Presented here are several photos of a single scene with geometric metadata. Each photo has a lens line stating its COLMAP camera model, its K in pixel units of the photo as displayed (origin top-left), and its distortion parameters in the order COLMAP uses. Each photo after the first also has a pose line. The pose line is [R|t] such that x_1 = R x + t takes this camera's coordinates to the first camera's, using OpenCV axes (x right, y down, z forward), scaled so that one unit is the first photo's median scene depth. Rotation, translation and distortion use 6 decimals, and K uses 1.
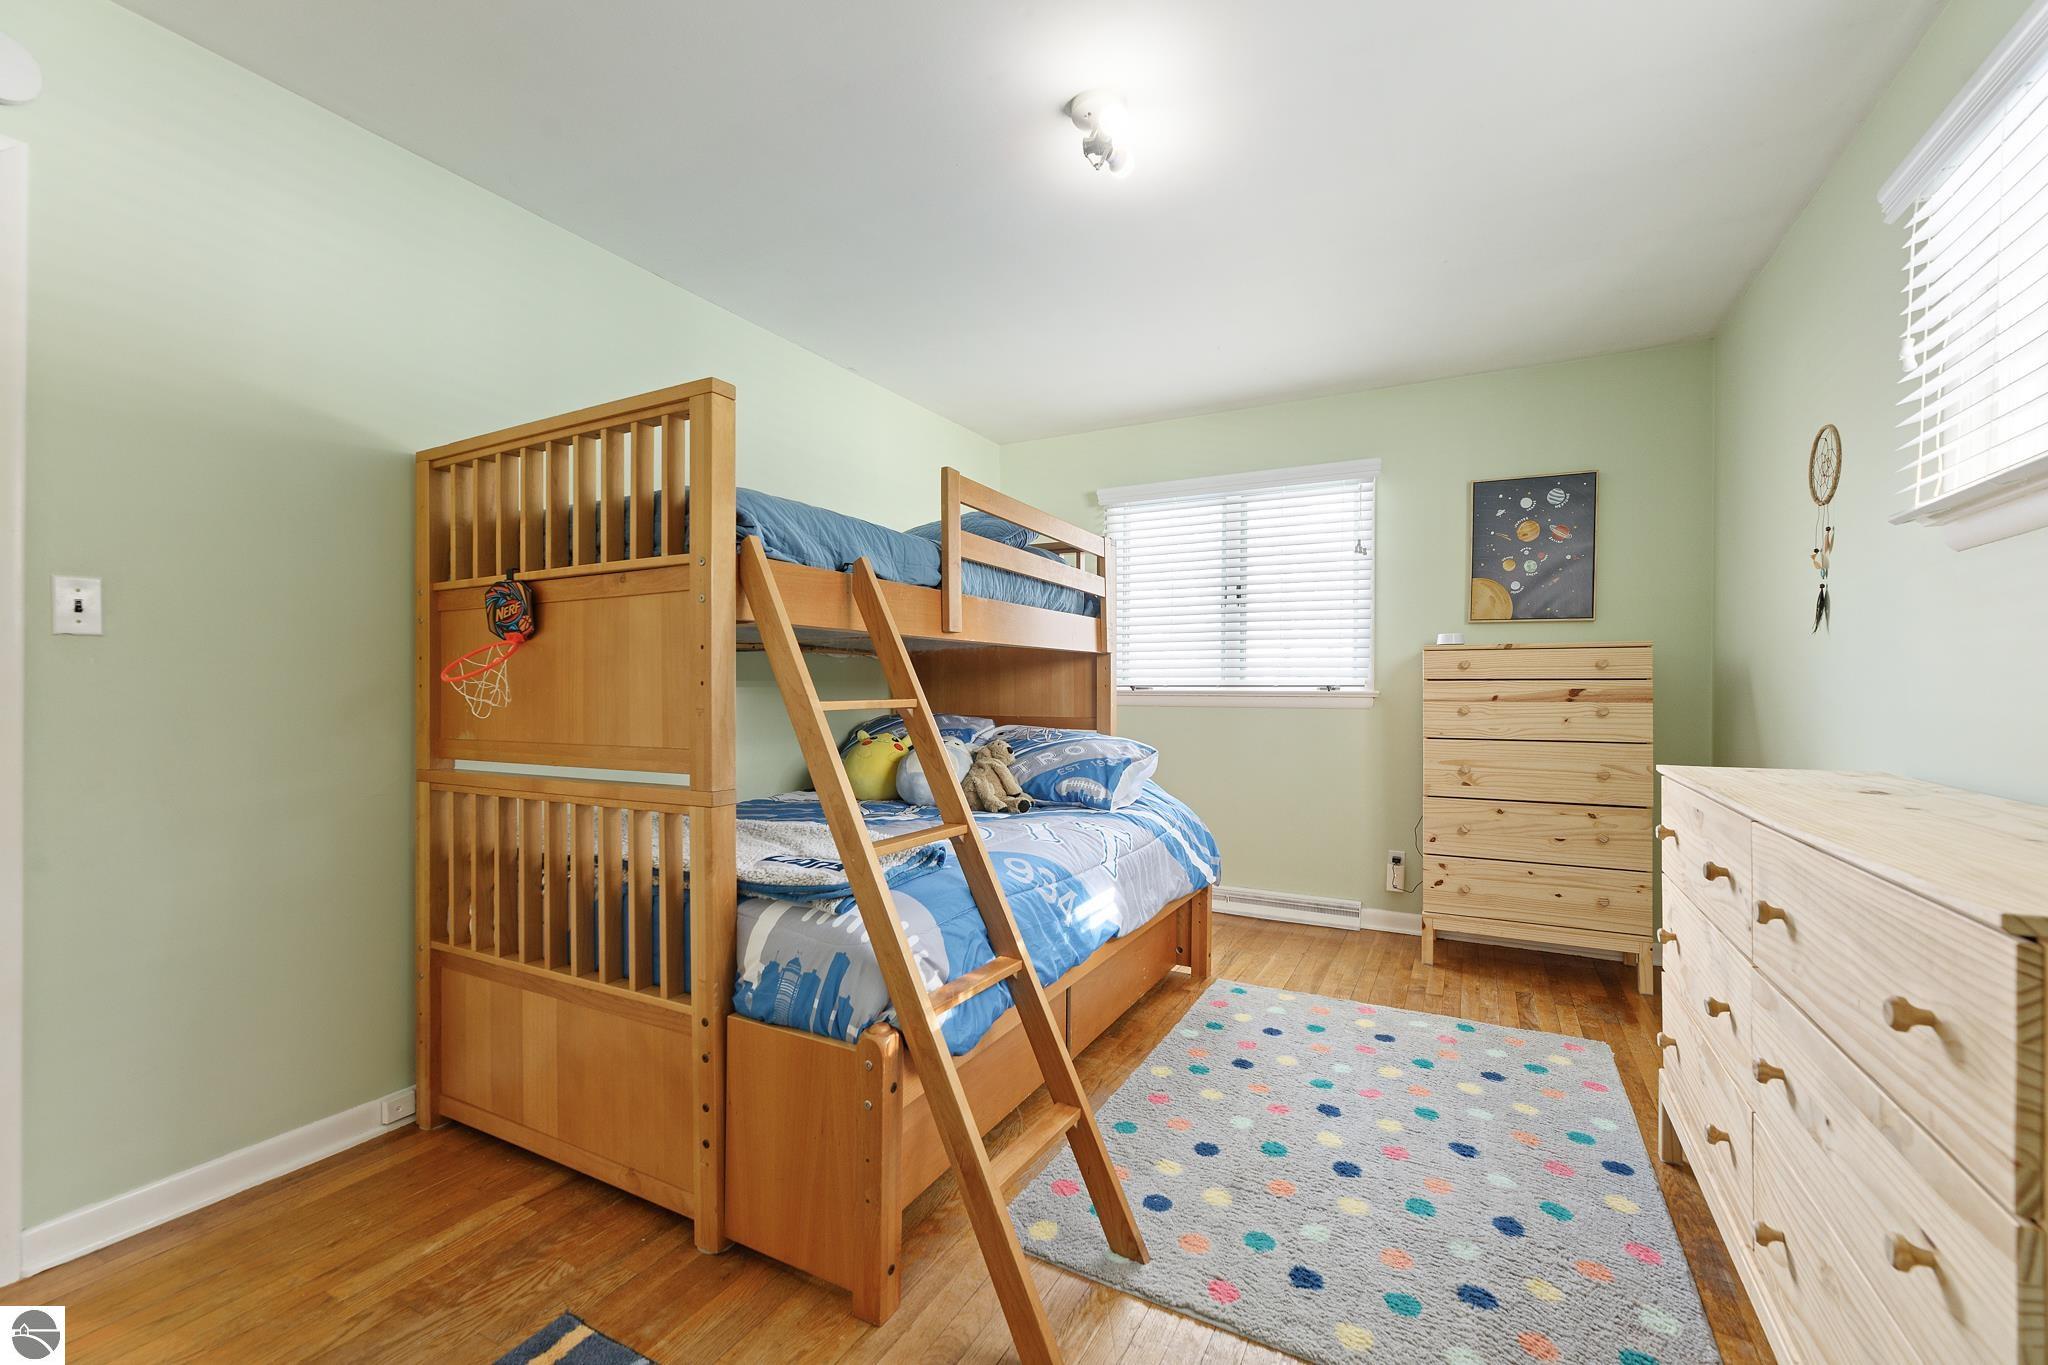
lens RADIAL K [[837.6, 0, 1017.8], [0, 837.6, 678.9], [0, 0, 1]] dist [-0.000558, -0.000608]
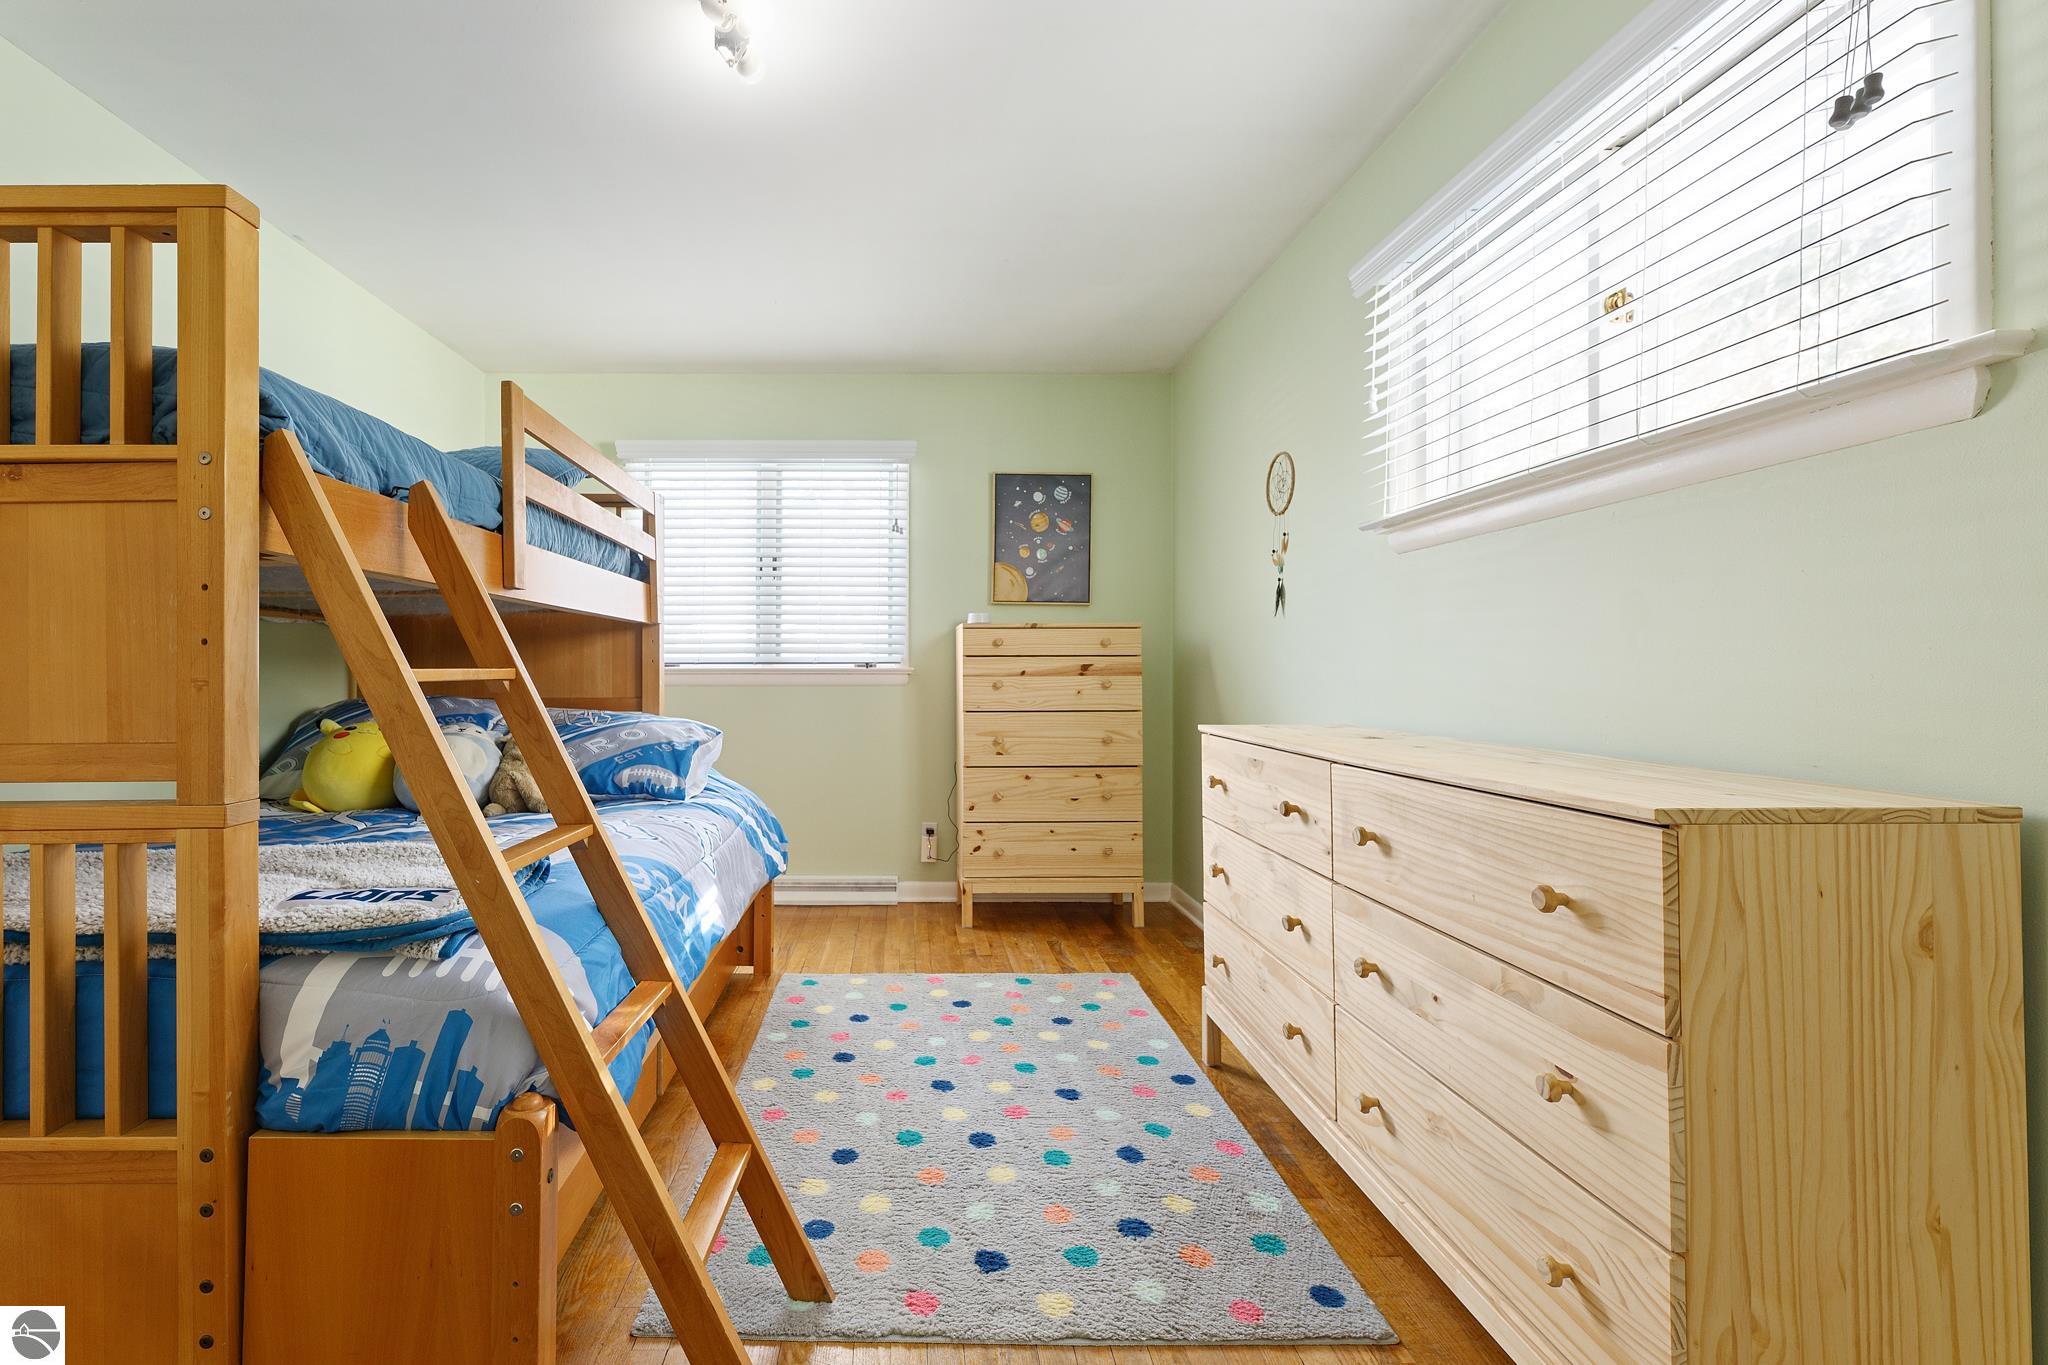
lens RADIAL K [[883.6, 0, 889.4], [0, 883.6, 654.2], [0, 0, 1]] dist [0.004409, 0.000328]
pose [[0.885557, 0.007078, 0.464477, -0.180396], [-0.002586, 0.999944, -0.010309, 0.017094], [-0.464523, 0.007928, 0.885525, 0.103335]]
